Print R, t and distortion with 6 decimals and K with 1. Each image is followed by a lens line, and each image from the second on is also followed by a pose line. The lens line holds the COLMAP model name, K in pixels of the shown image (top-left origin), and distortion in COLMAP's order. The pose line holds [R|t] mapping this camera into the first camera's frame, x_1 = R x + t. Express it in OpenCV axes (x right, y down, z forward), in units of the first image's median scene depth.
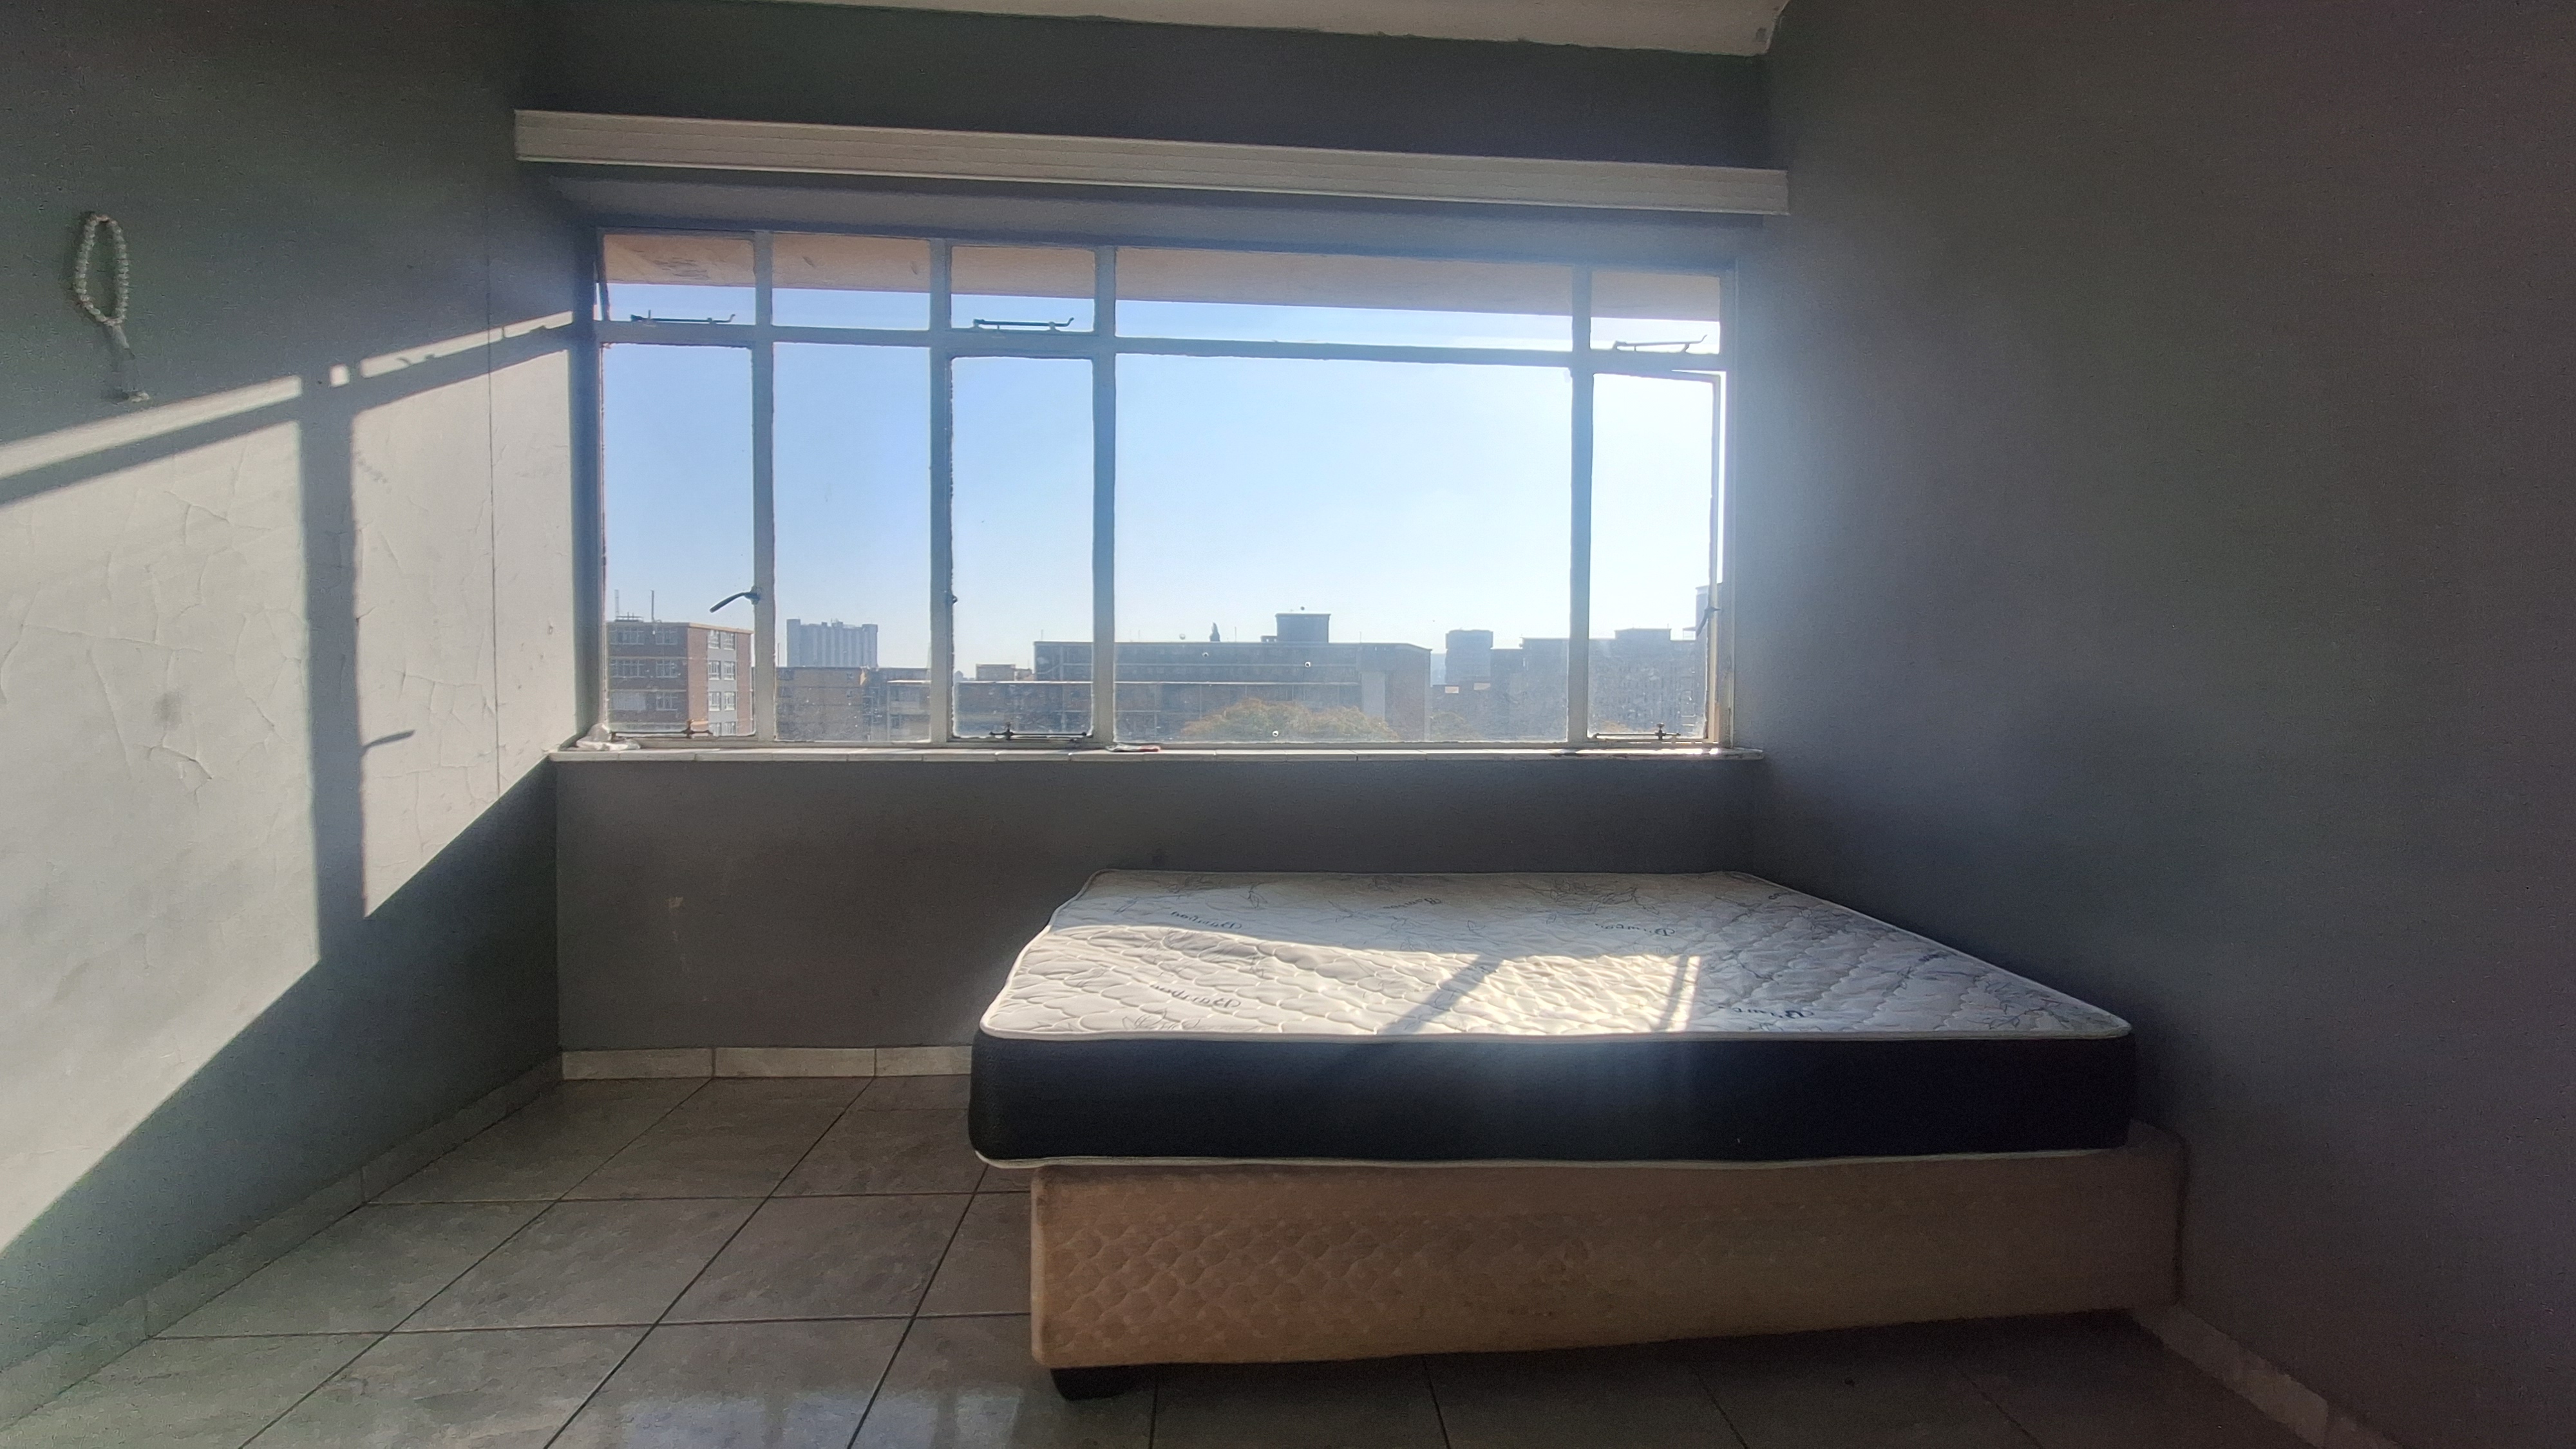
lens RADIAL K [[1020.1, 0, 1284.3], [0, 1020.1, 719.8], [0, 0, 1]] dist [-0.003126, -0.000562]
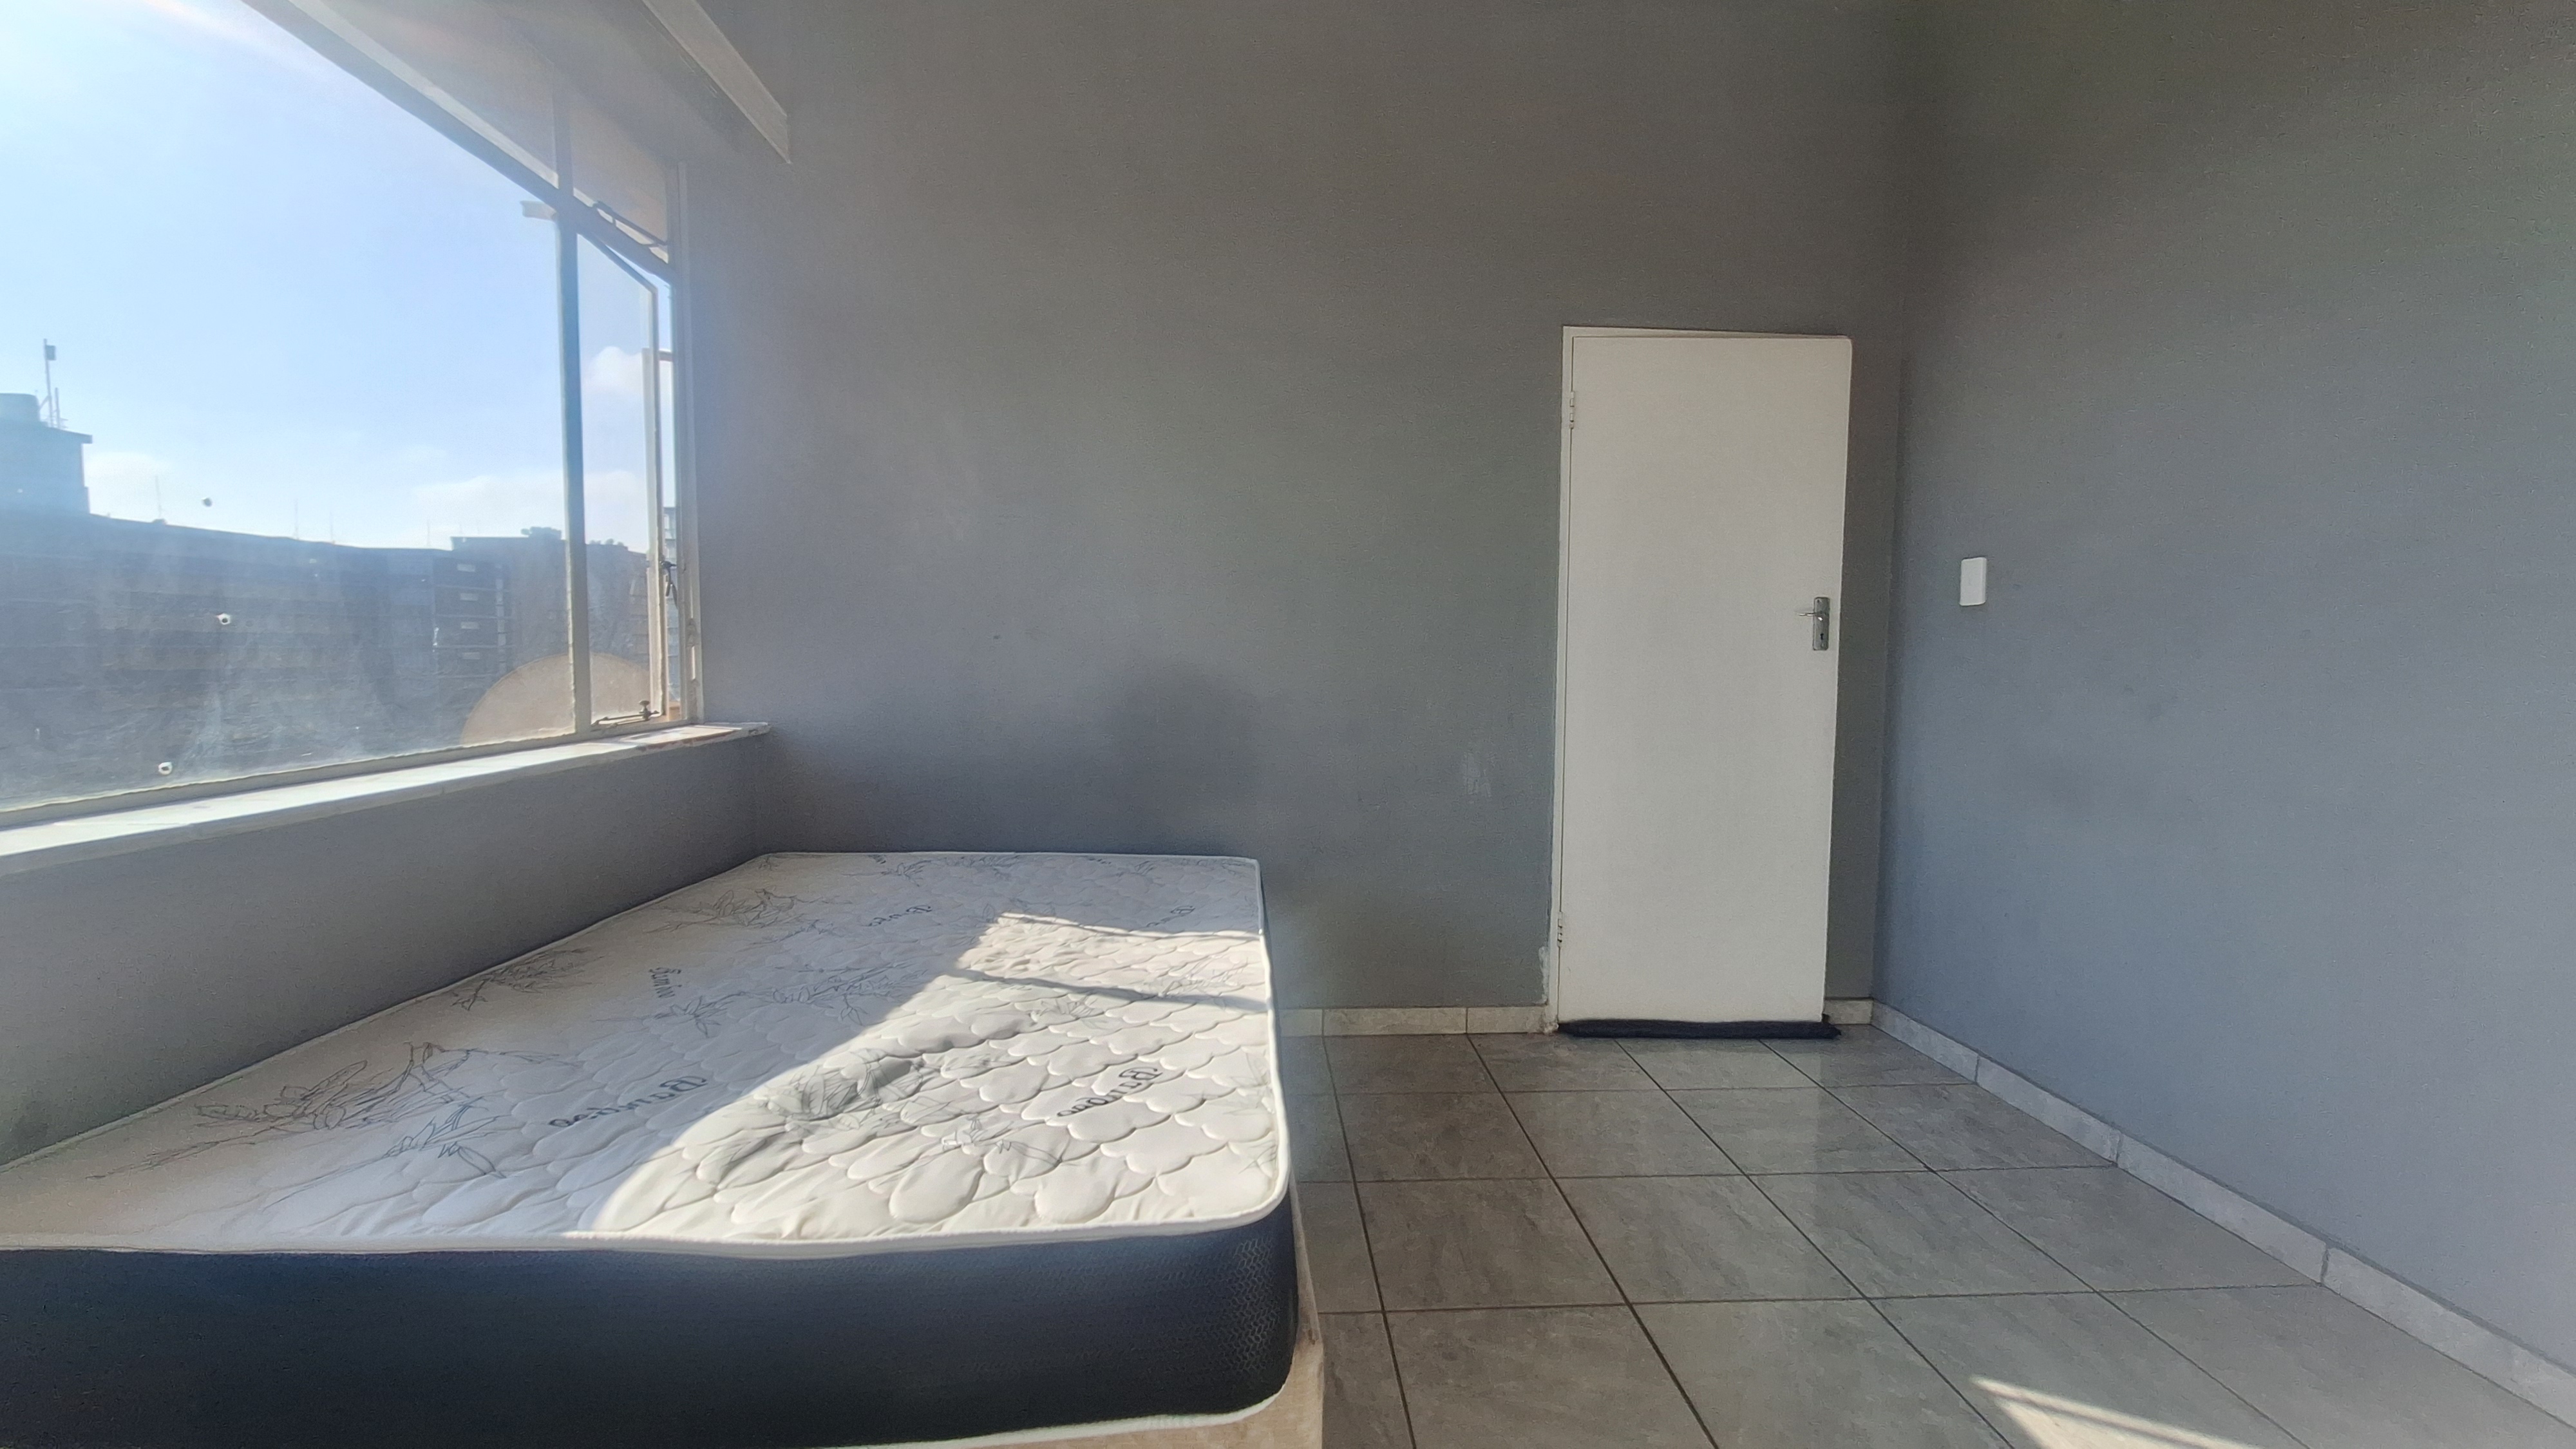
lens RADIAL K [[1020.1, 0, 1280.4], [0, 1020.1, 719.3], [0, 0, 1]] dist [-0.003126, -0.000562]
pose [[0.015005, -0.073569, 0.997177, -0.670079], [0.026829, 0.996960, 0.073149, -0.041519], [-0.999527, 0.025655, 0.016933, 0.710590]]
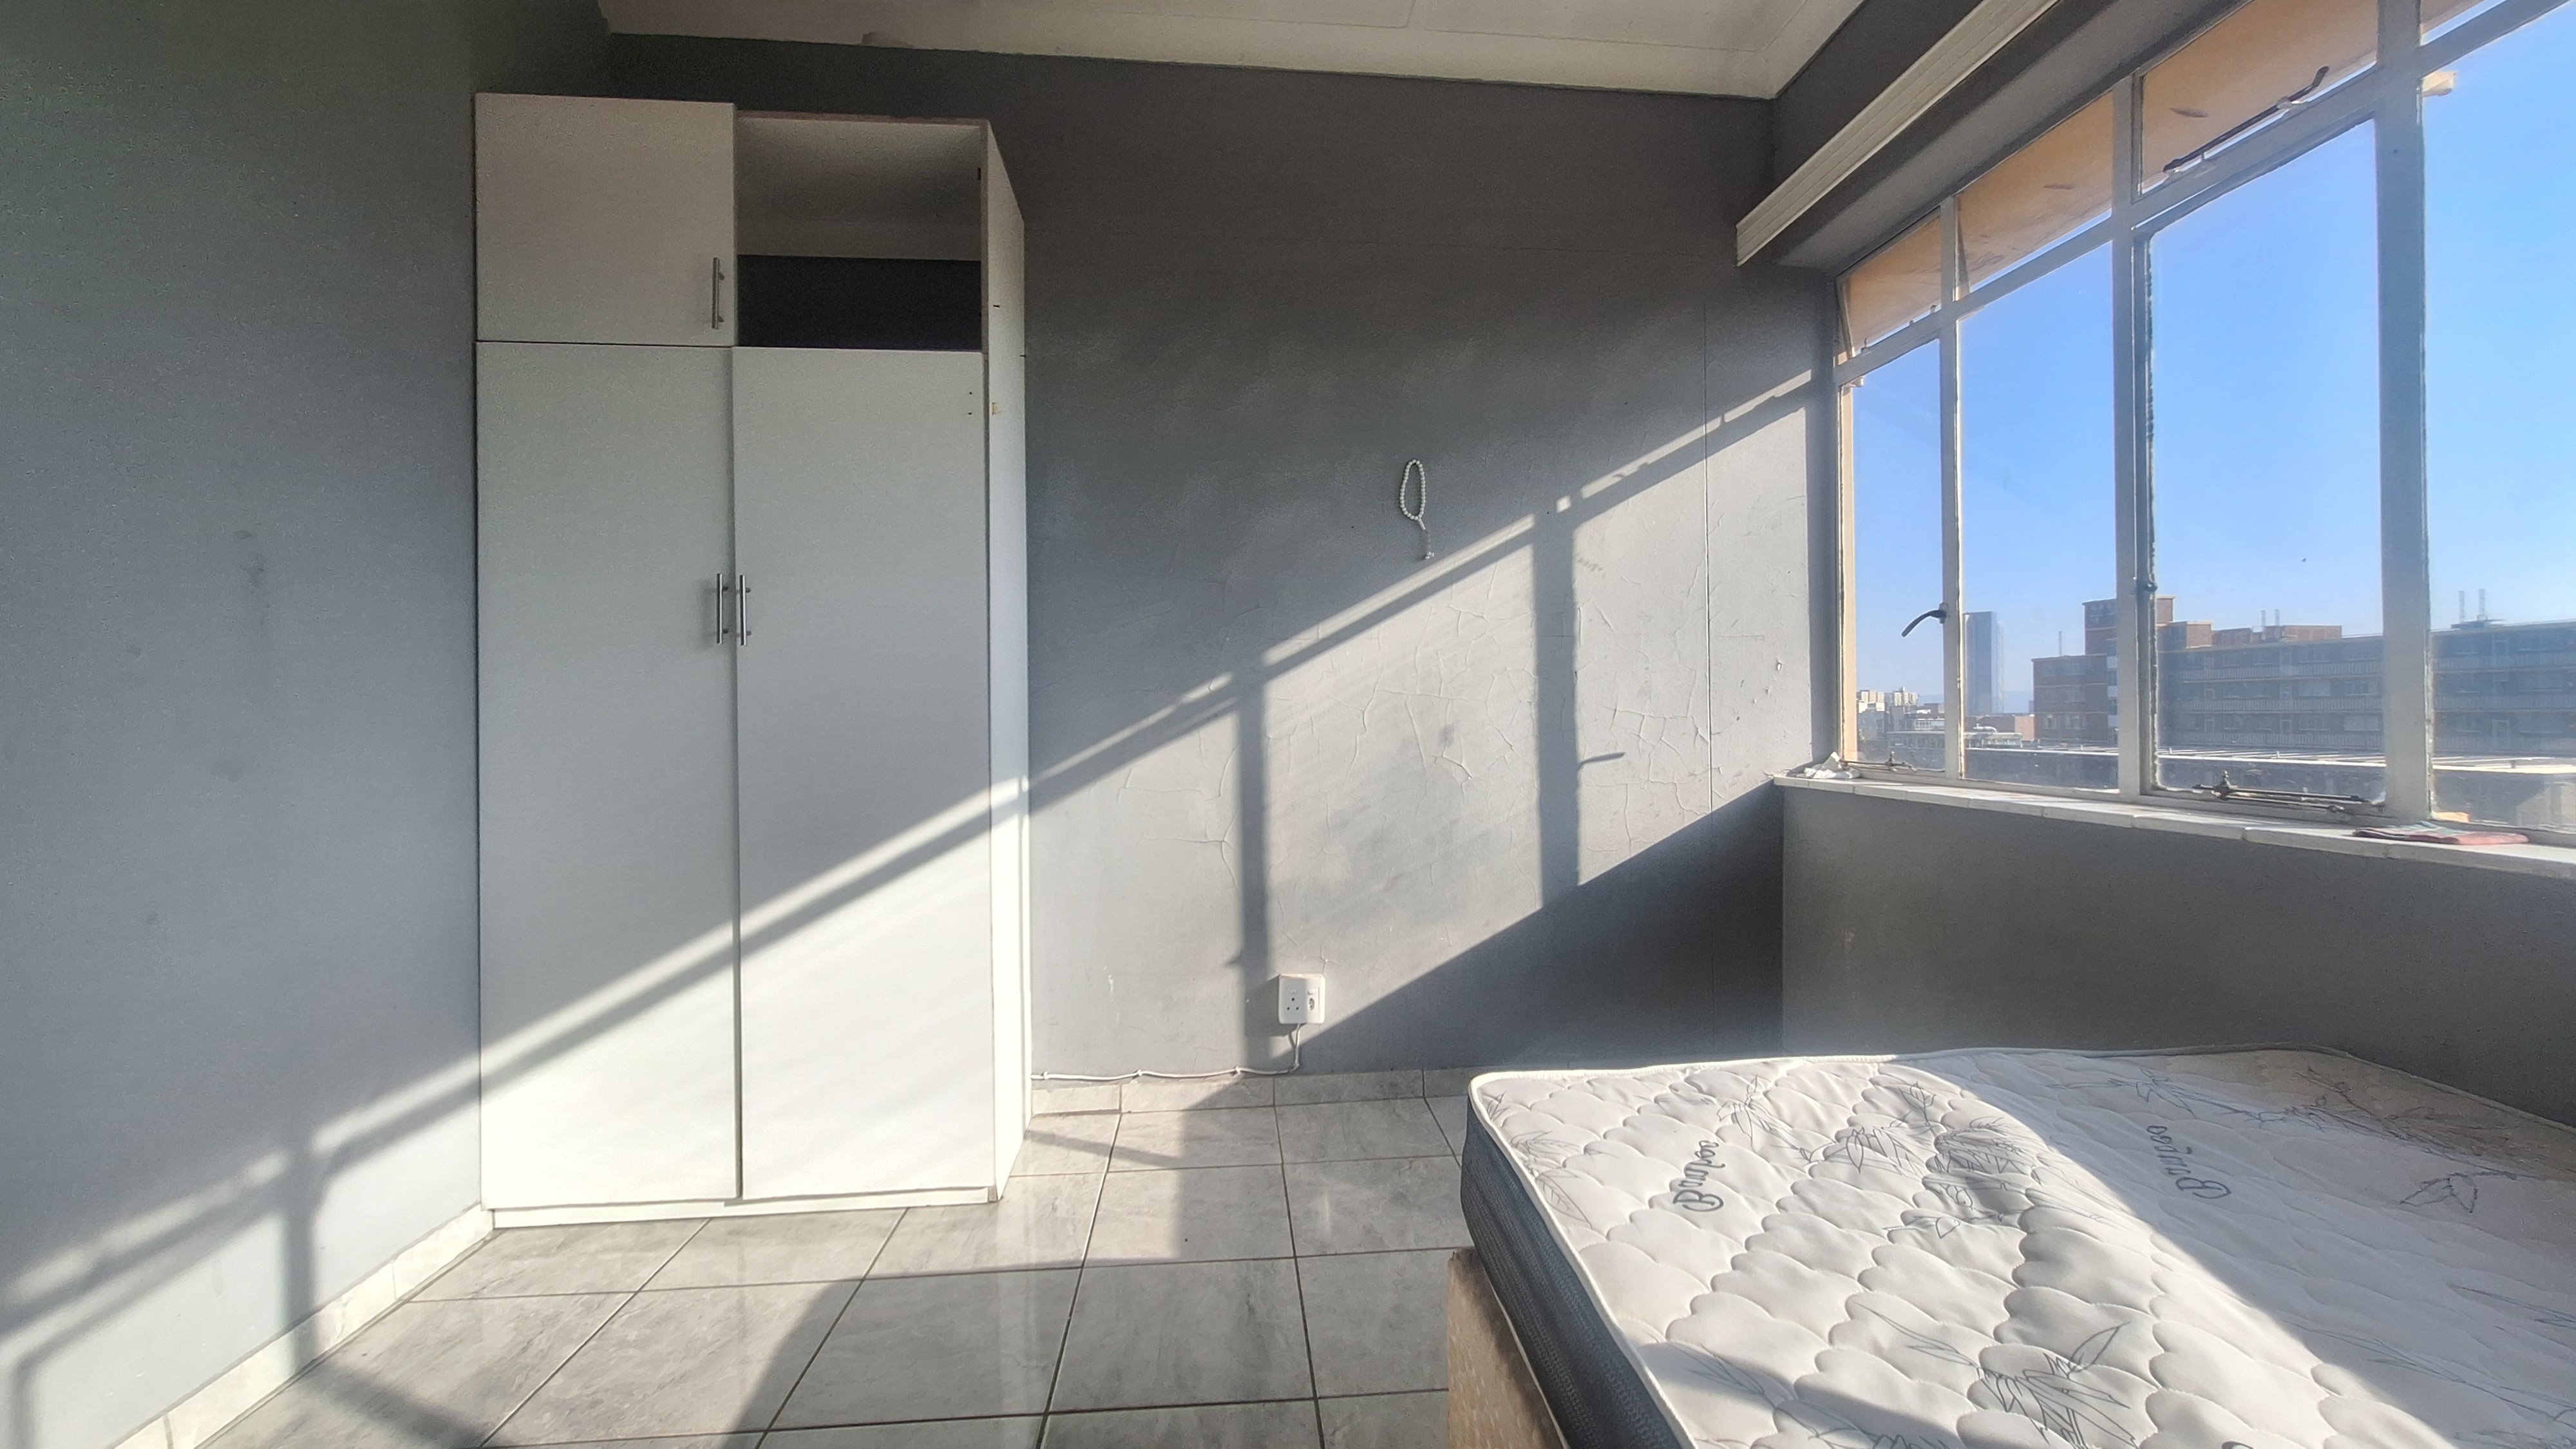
lens RADIAL K [[1020.1, 0, 1293.3], [0, 1020.1, 718.1], [0, 0, 1]] dist [-0.003126, -0.000562]
pose [[0.013064, -0.002323, -0.999912, 0.490389], [-0.021635, 0.999763, -0.002606, -0.023085], [0.999681, 0.021667, 0.013011, 0.588464]]
